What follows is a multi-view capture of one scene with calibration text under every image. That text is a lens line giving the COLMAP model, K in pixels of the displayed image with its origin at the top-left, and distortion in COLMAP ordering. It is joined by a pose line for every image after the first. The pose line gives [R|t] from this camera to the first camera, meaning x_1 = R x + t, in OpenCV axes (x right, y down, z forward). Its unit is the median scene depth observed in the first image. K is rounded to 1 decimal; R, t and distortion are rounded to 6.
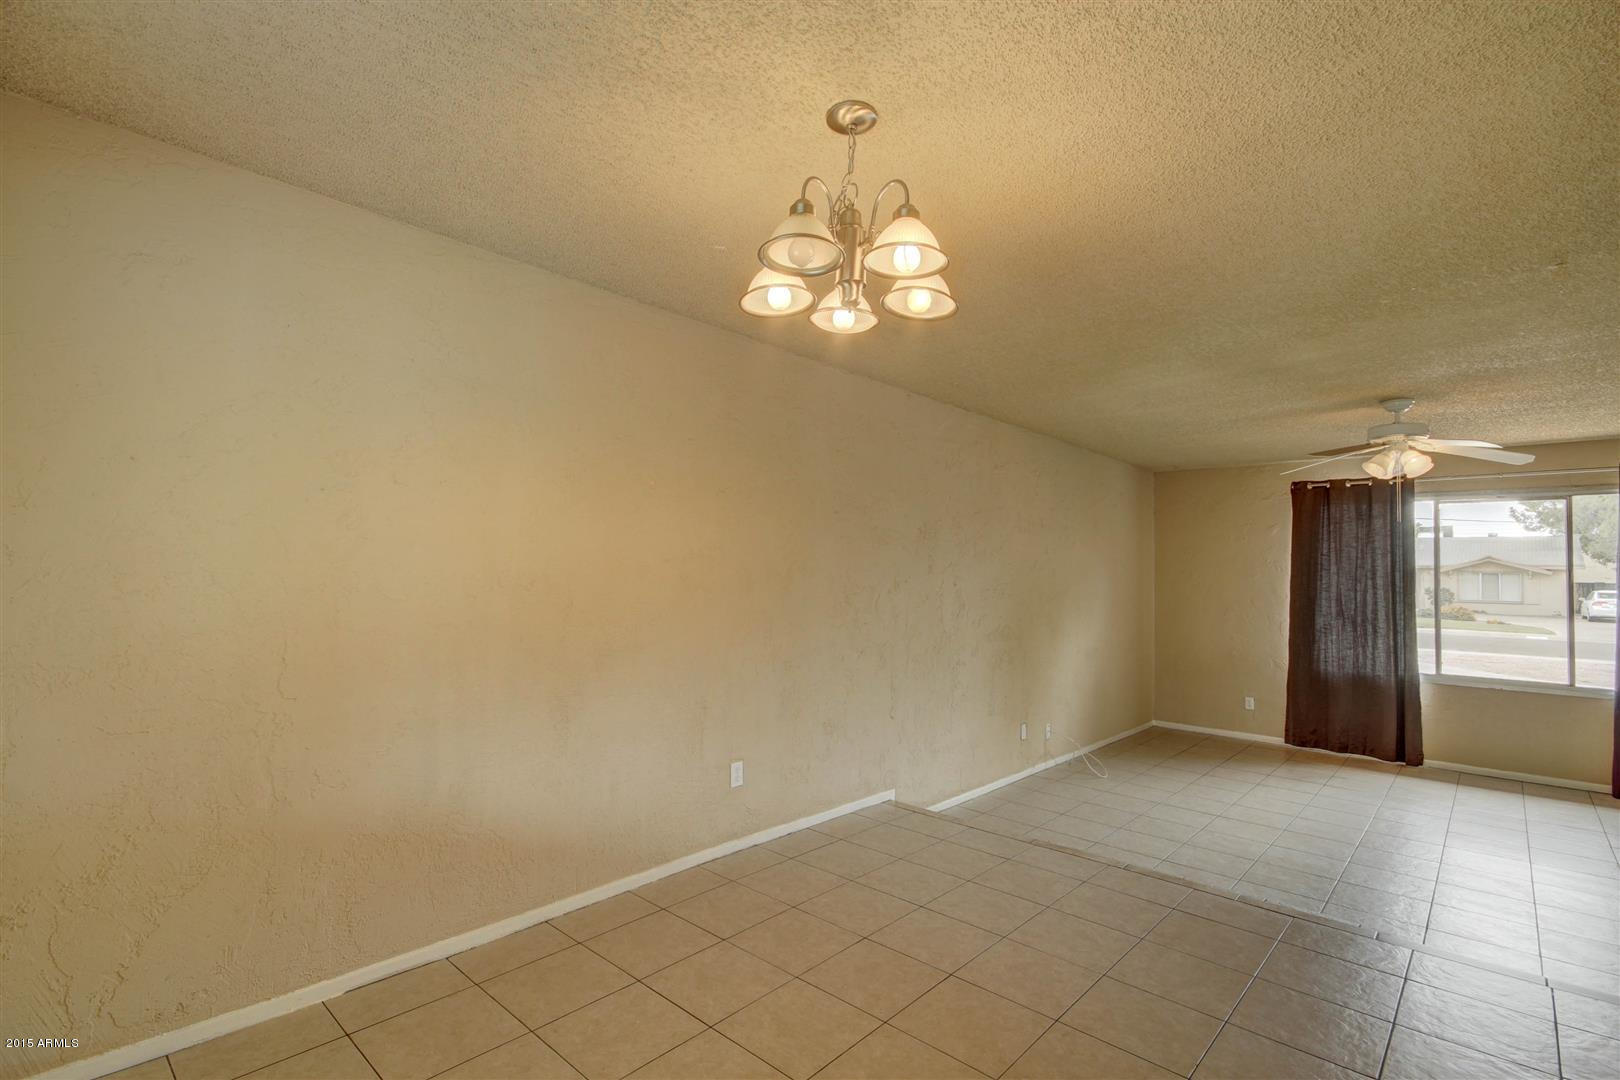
lens RADIAL K [[735.3, 0, 806.1], [0, 735.3, 544.6], [0, 0, 1]] dist [0.009731, -0.000088]
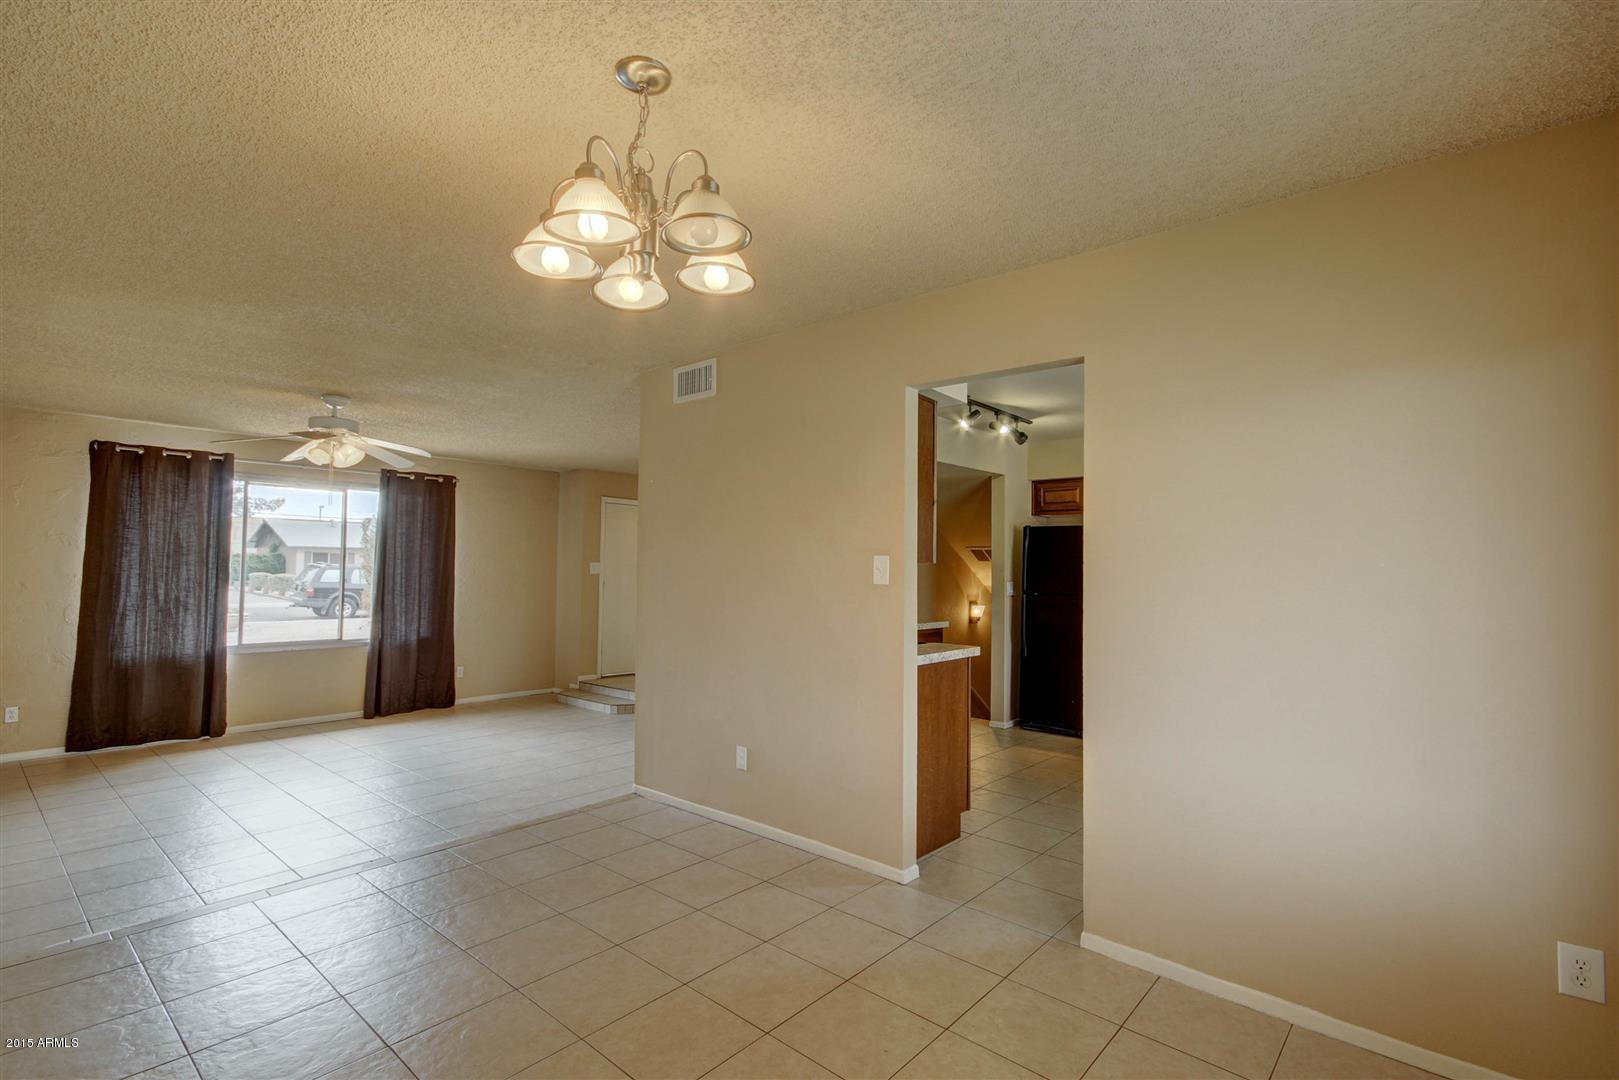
lens RADIAL K [[746.5, 0, 809.5], [0, 746.5, 545.2], [0, 0, 1]] dist [0.015650, 0.000277]
pose [[-0.021225, 0.014093, 0.999675, -0.247804], [-0.048030, 0.998732, -0.015100, 0.009465], [-0.998620, -0.048334, -0.020521, 0.212855]]
